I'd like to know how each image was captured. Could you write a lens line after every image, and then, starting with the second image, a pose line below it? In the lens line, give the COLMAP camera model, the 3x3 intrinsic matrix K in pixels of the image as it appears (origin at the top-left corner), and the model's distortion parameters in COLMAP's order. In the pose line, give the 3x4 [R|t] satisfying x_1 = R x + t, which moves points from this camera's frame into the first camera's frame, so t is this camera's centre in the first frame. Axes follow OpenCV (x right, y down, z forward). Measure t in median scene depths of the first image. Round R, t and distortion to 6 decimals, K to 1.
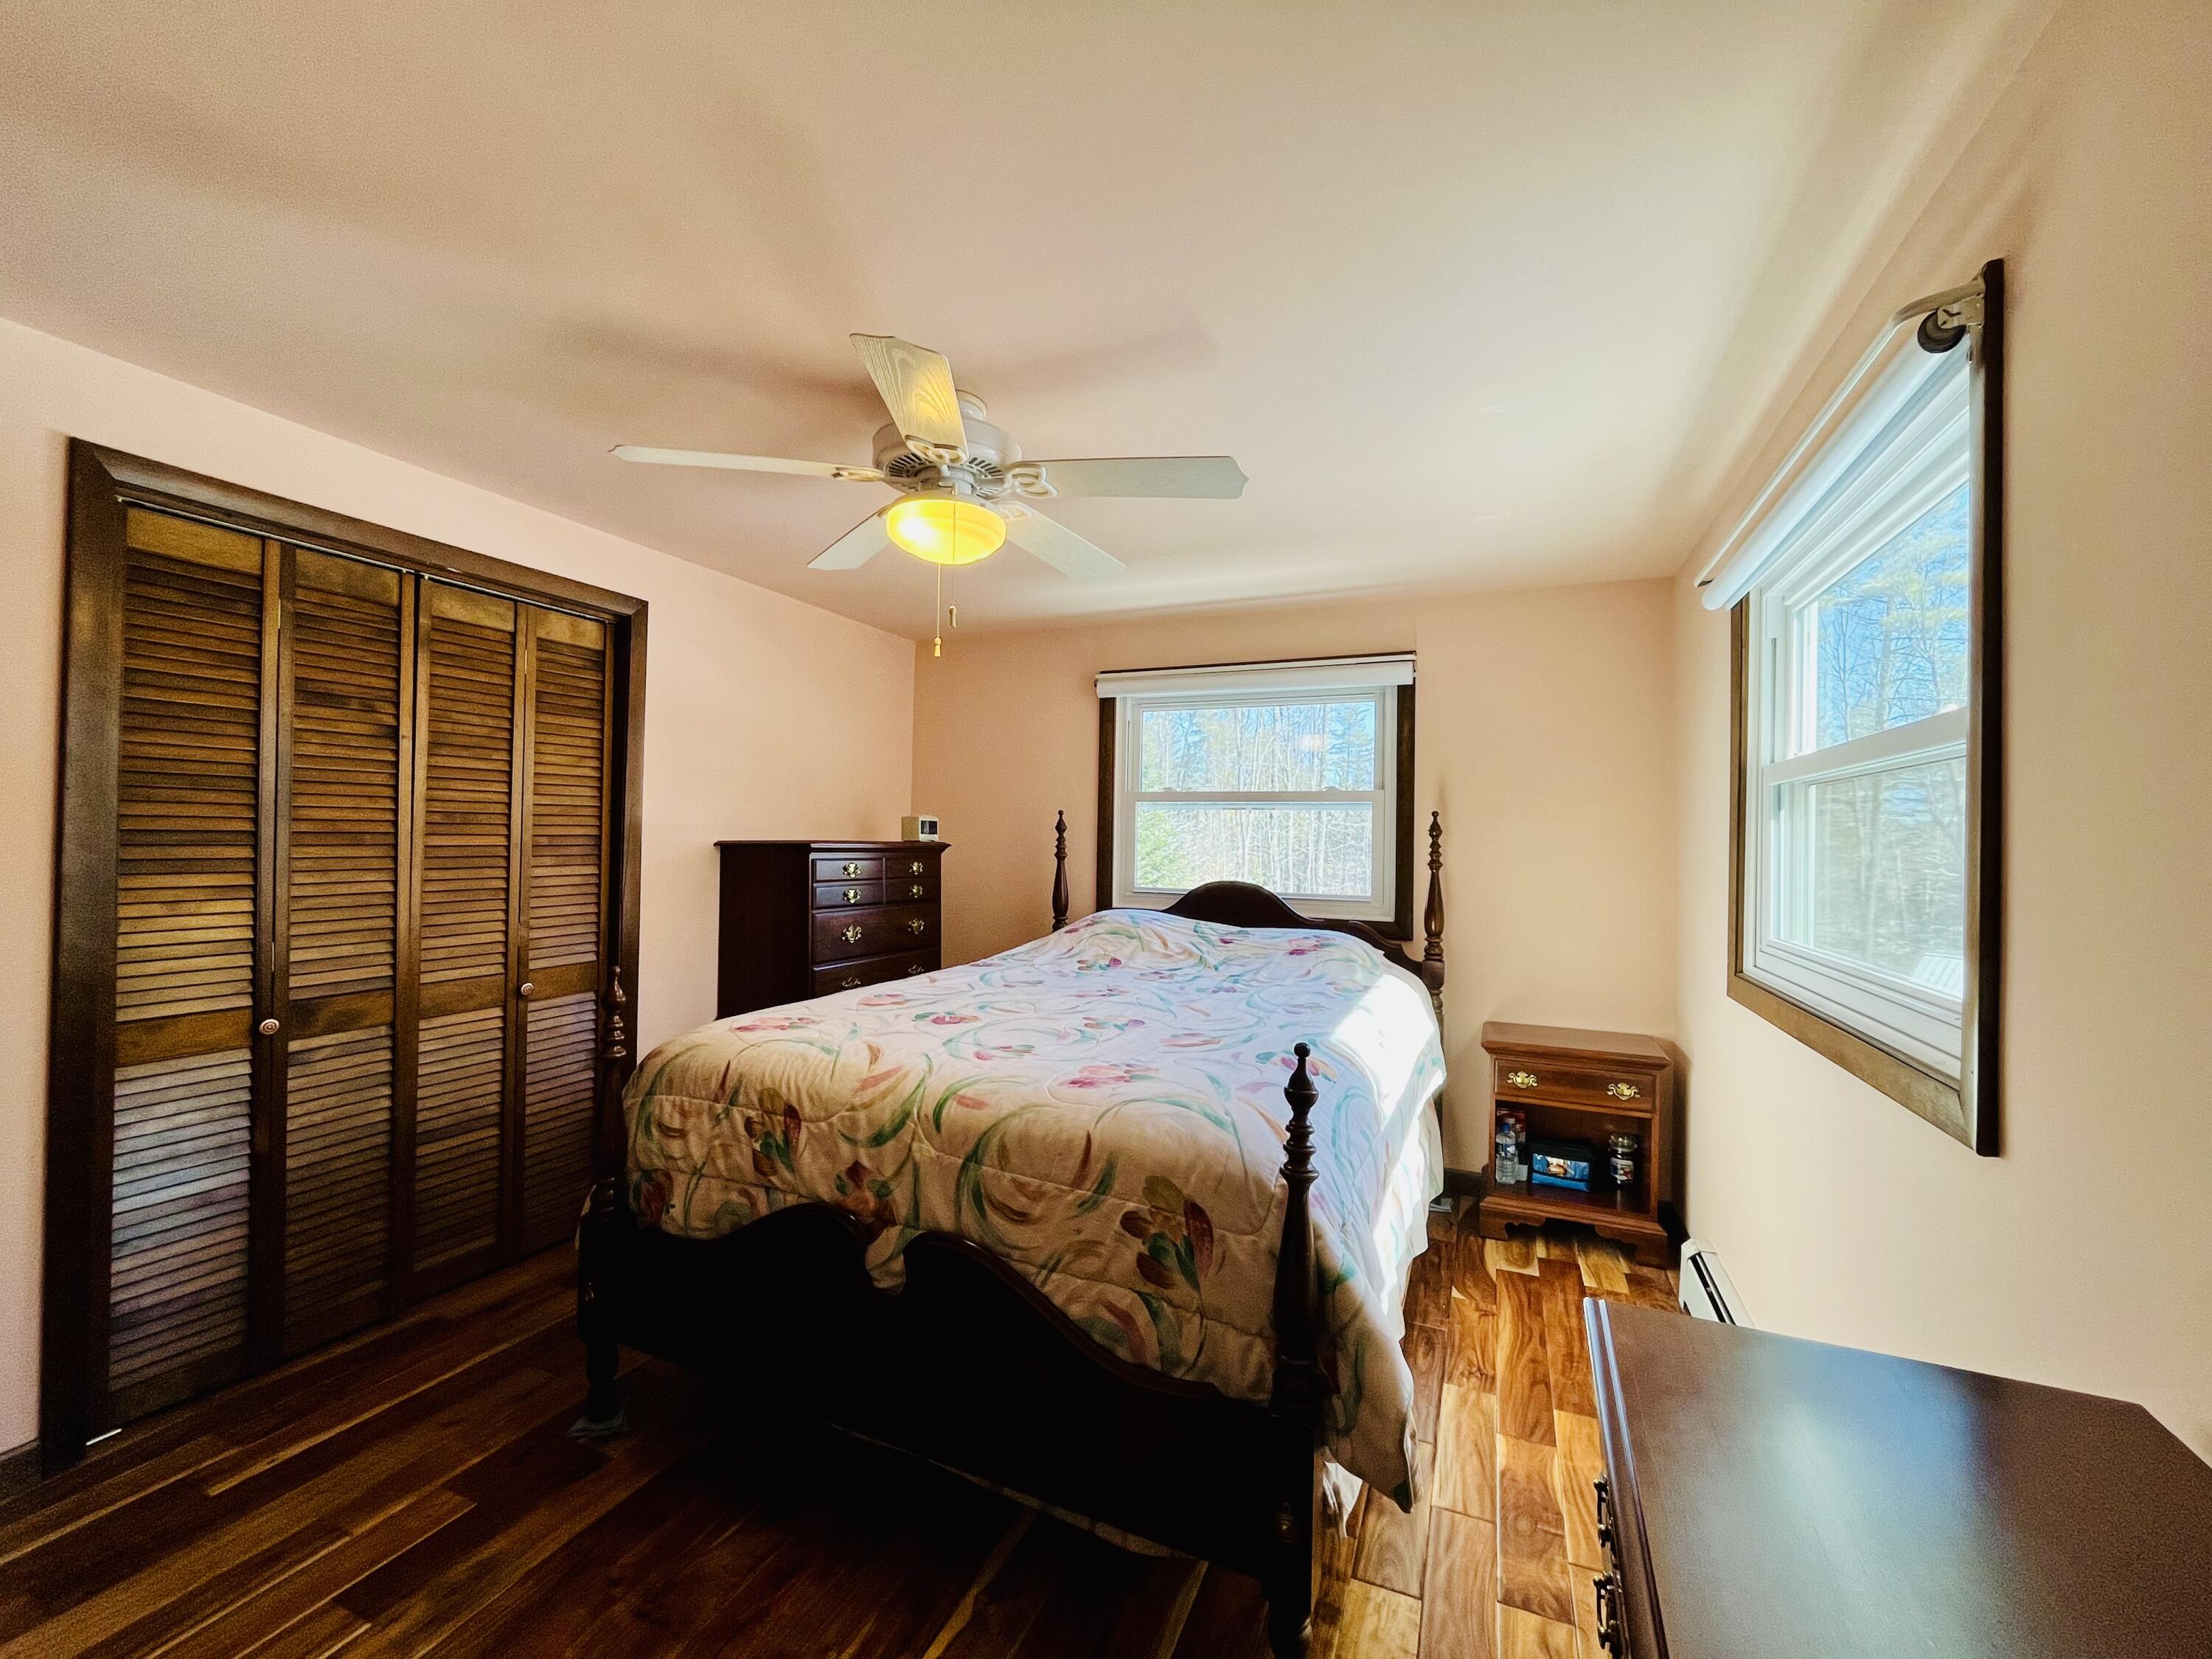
lens RADIAL K [[900.4, 0, 1109.8], [0, 900.4, 831.8], [0, 0, 1]] dist [0.001647, -0.000076]
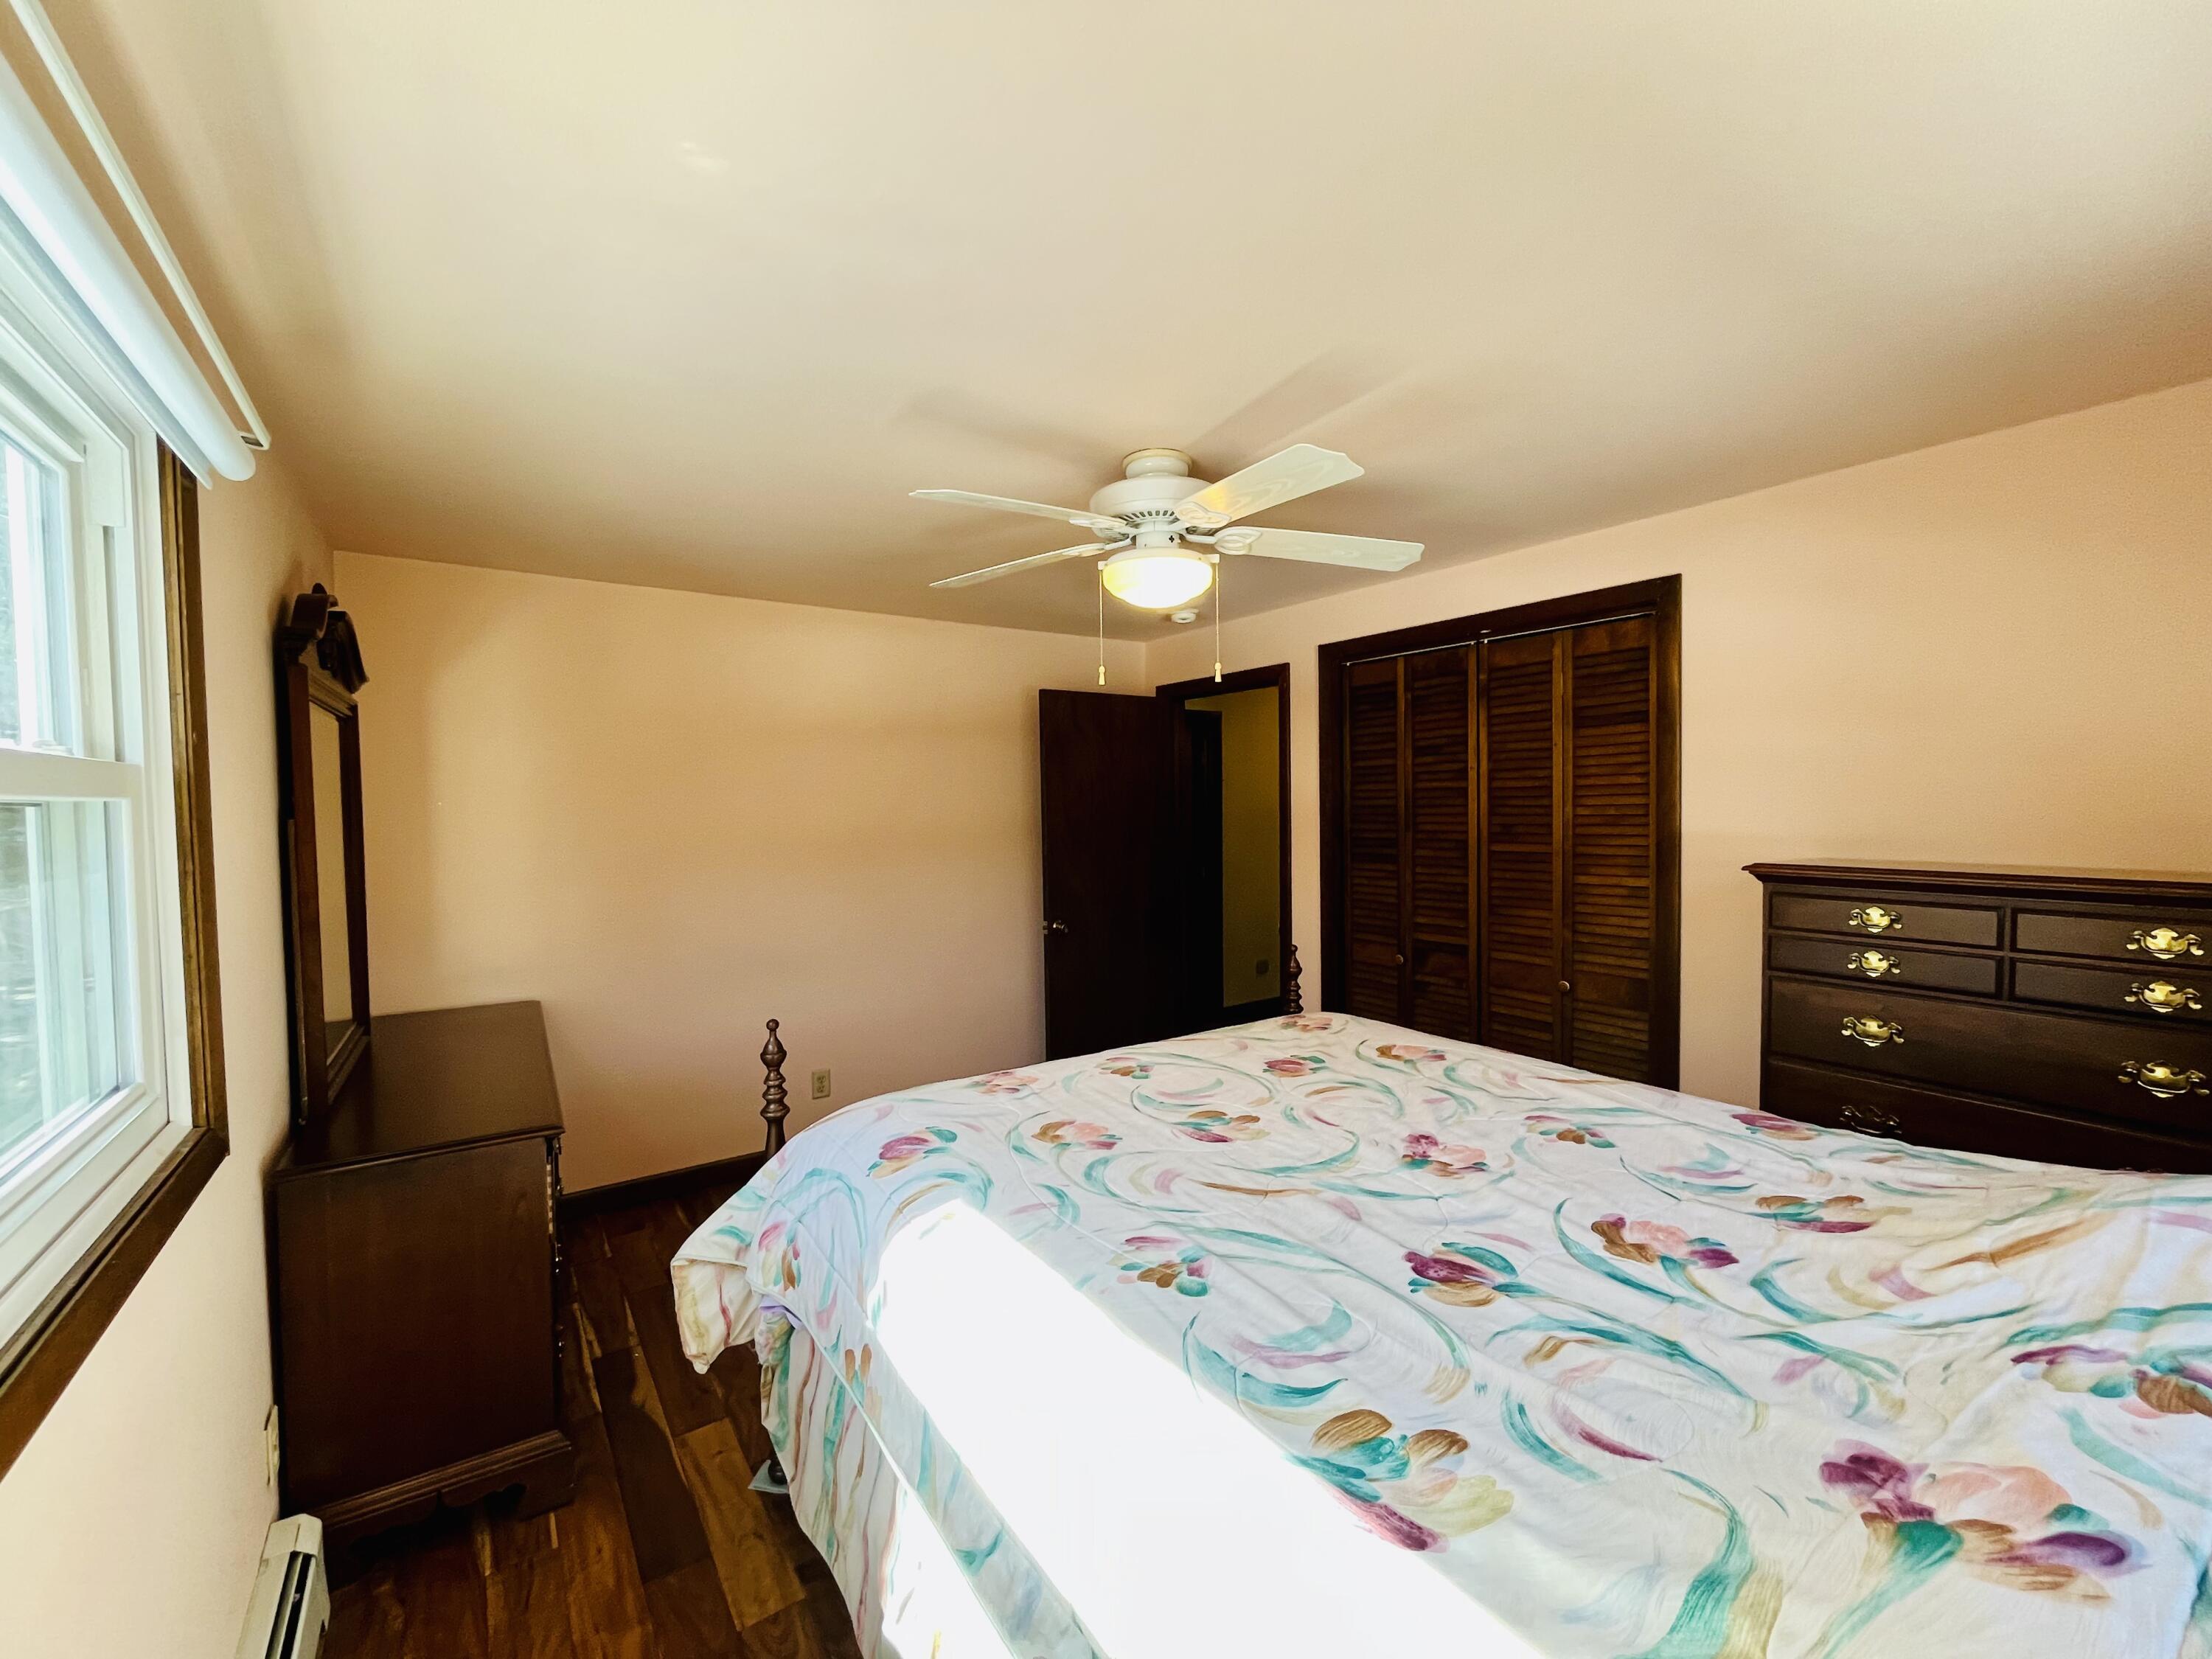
lens RADIAL K [[900.4, 0, 1114.2], [0, 900.4, 836.6], [0, 0, 1]] dist [0.001647, -0.000076]
pose [[-0.531390, 0.010009, -0.847068, 0.594782], [-0.000670, 0.999925, 0.012236, -0.020356], [0.847127, 0.007069, -0.531343, 1.212537]]
